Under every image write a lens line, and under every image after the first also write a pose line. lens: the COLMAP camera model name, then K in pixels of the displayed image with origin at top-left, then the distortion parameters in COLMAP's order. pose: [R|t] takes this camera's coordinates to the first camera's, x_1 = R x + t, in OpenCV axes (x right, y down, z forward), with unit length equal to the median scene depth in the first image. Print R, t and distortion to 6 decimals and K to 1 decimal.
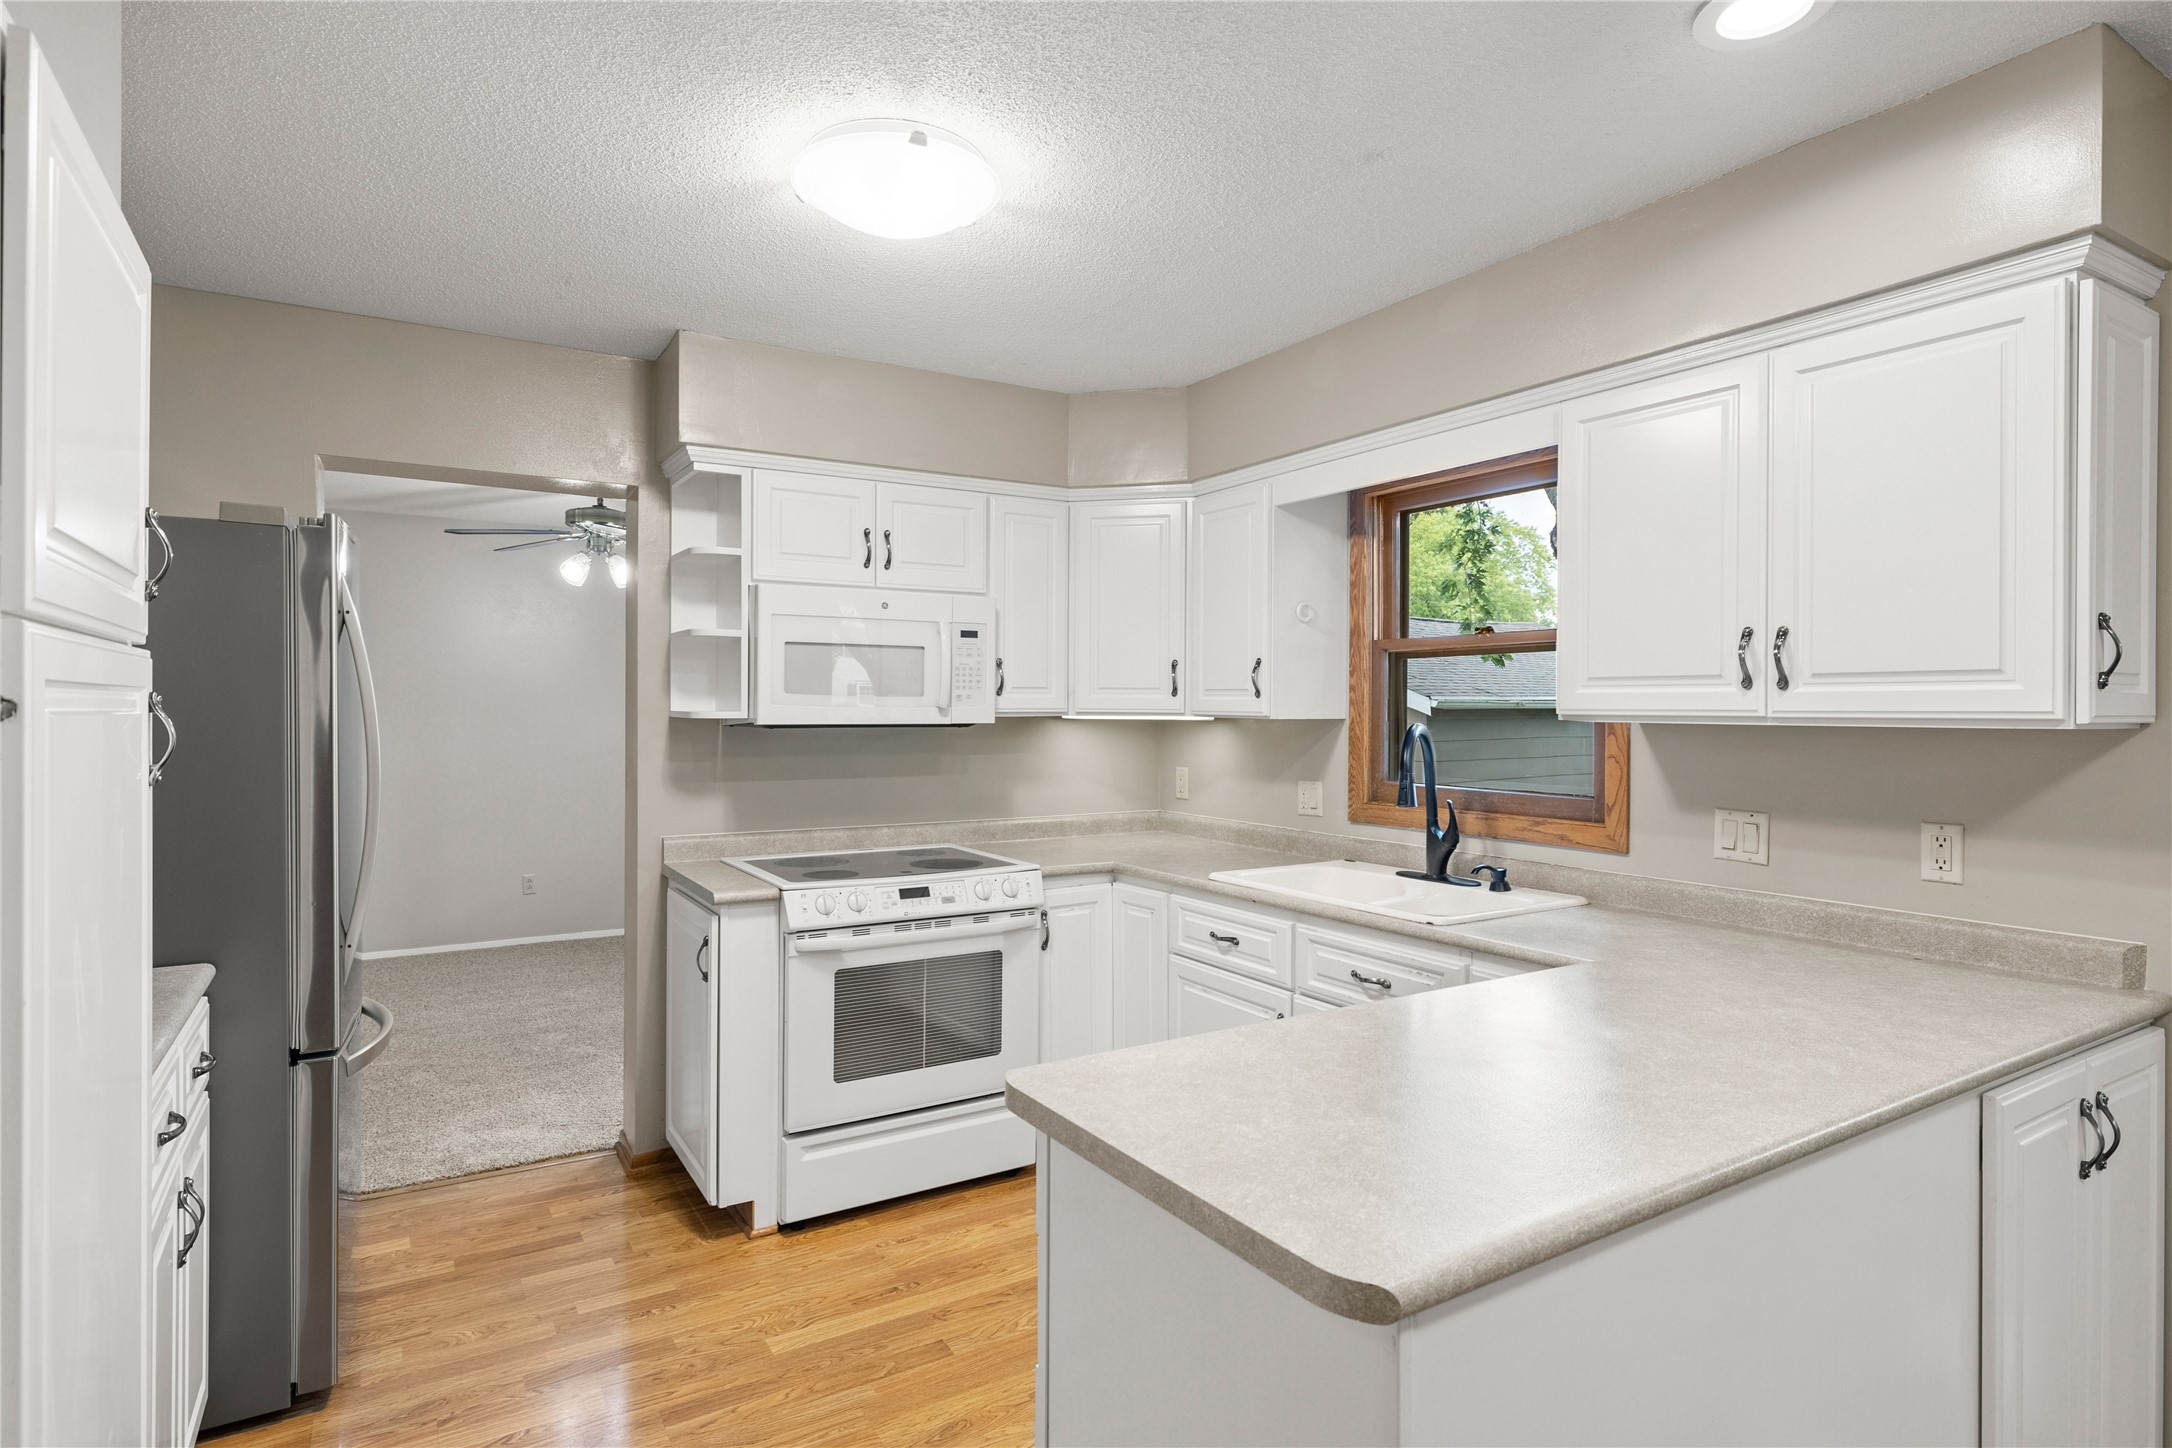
lens RADIAL K [[1116.3, 0, 1073.5], [0, 1116.3, 708.4], [0, 0, 1]] dist [-0.000829, 0.000542]
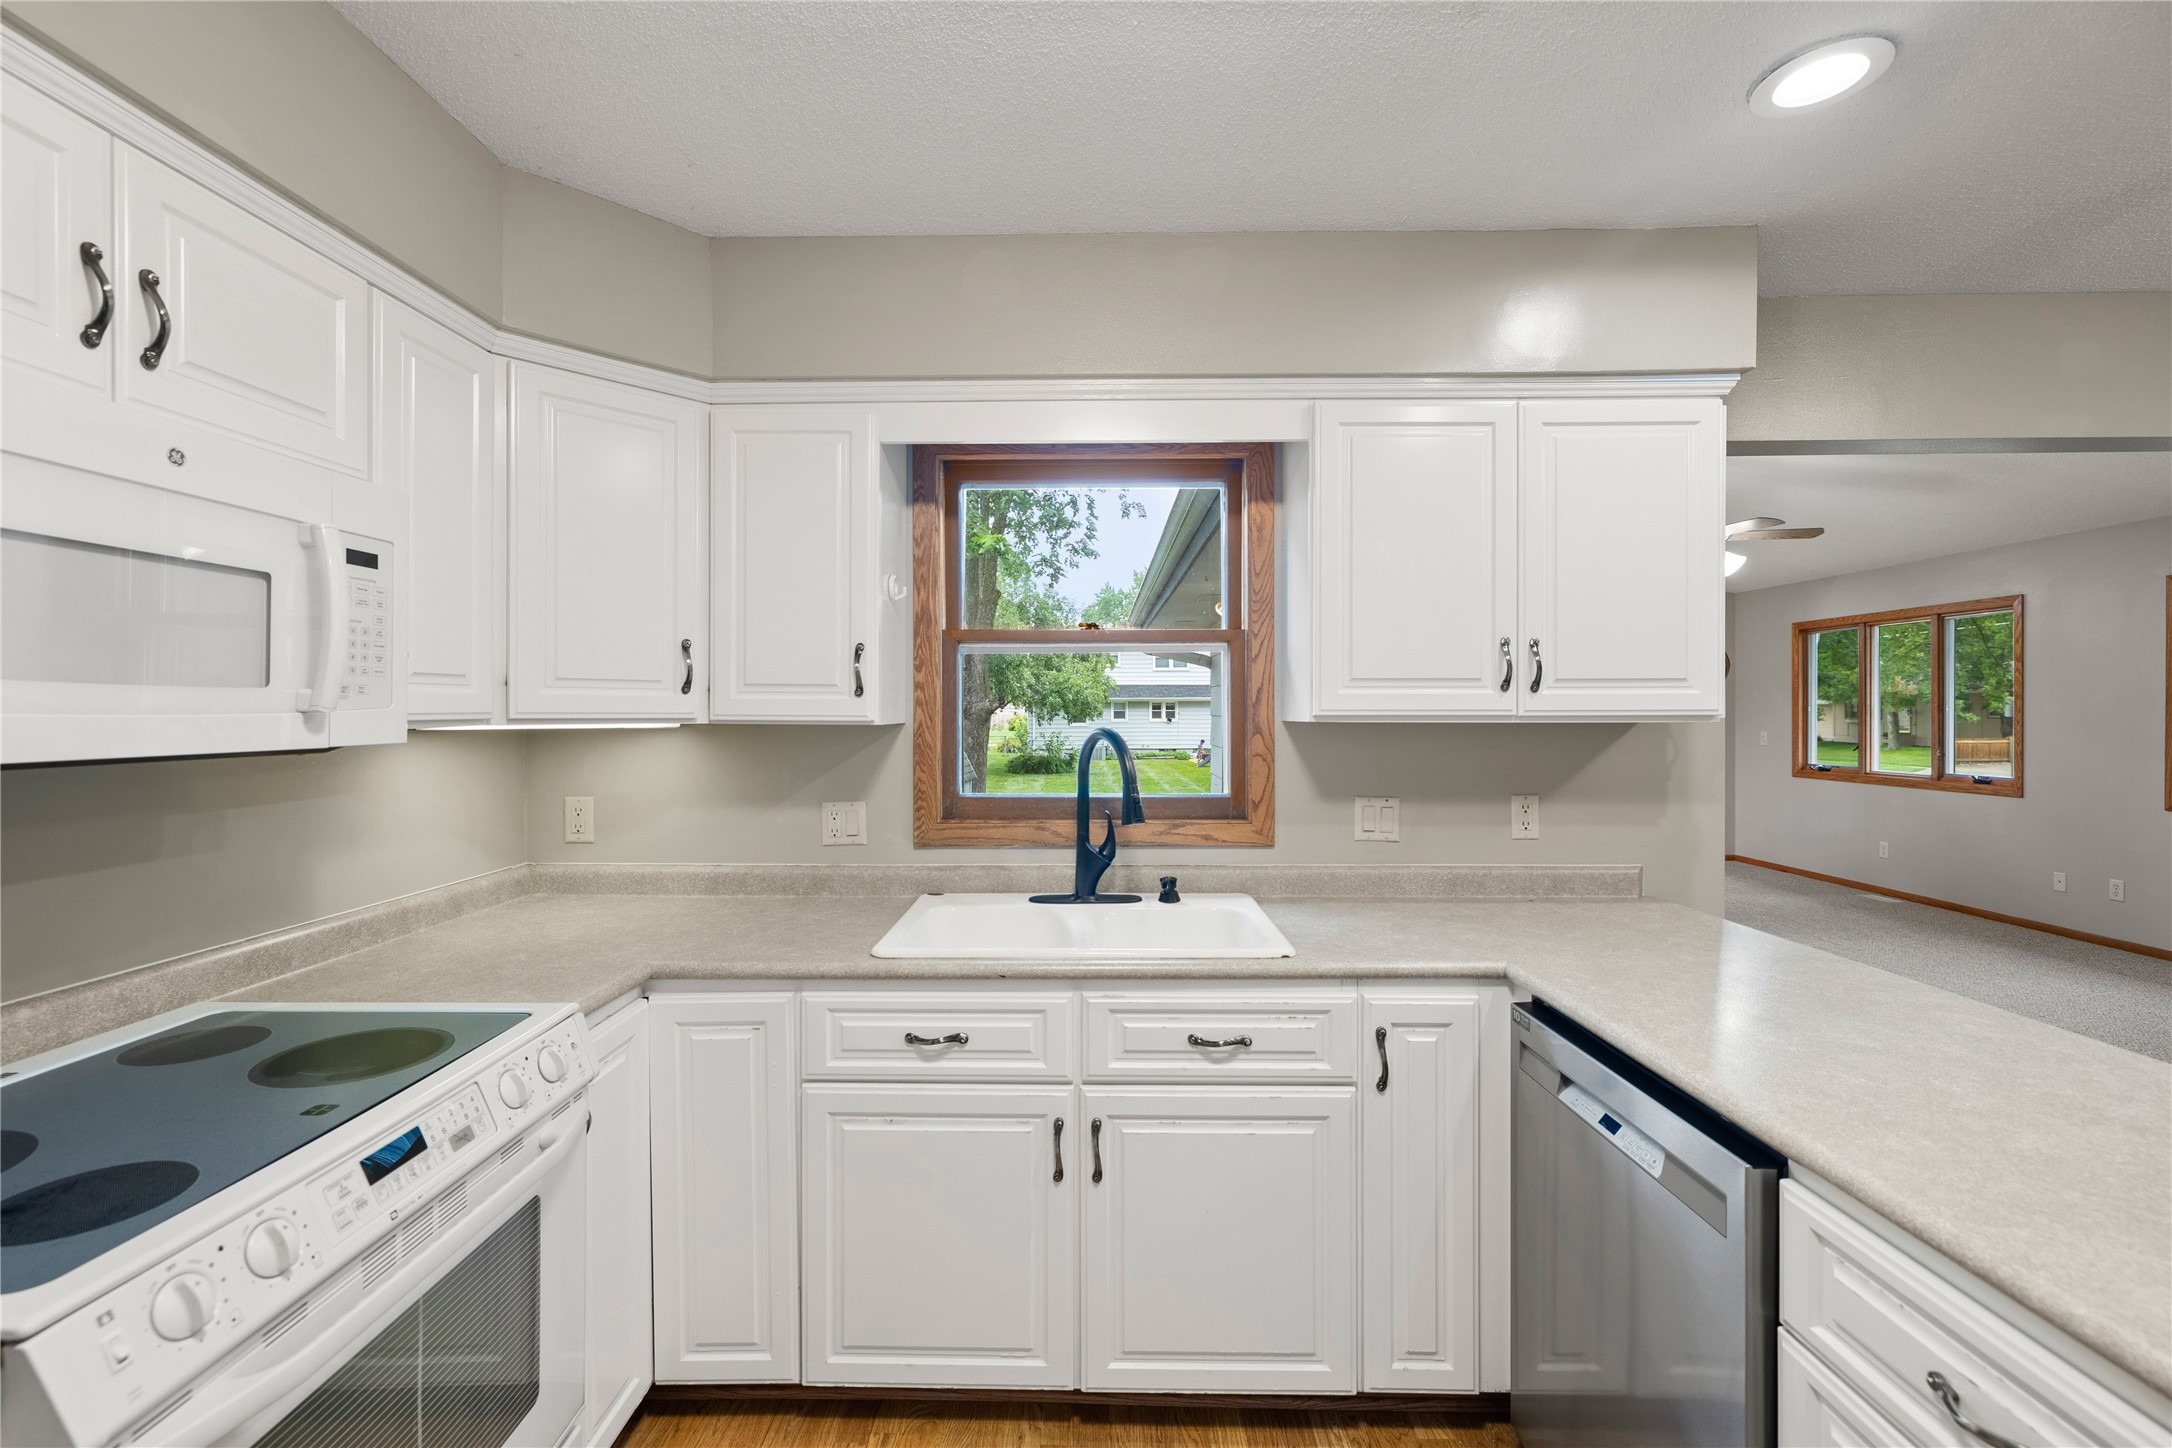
lens RADIAL K [[918.7, 0, 1079.6], [0, 918.7, 713.2], [0, 0, 1]] dist [0.001996, 0.000080]
pose [[0.538848, -0.007955, 0.842365, -0.287735], [0.004049, 0.999968, 0.006854, -0.002127], [-0.842393, -0.000283, 0.538864, 0.584010]]
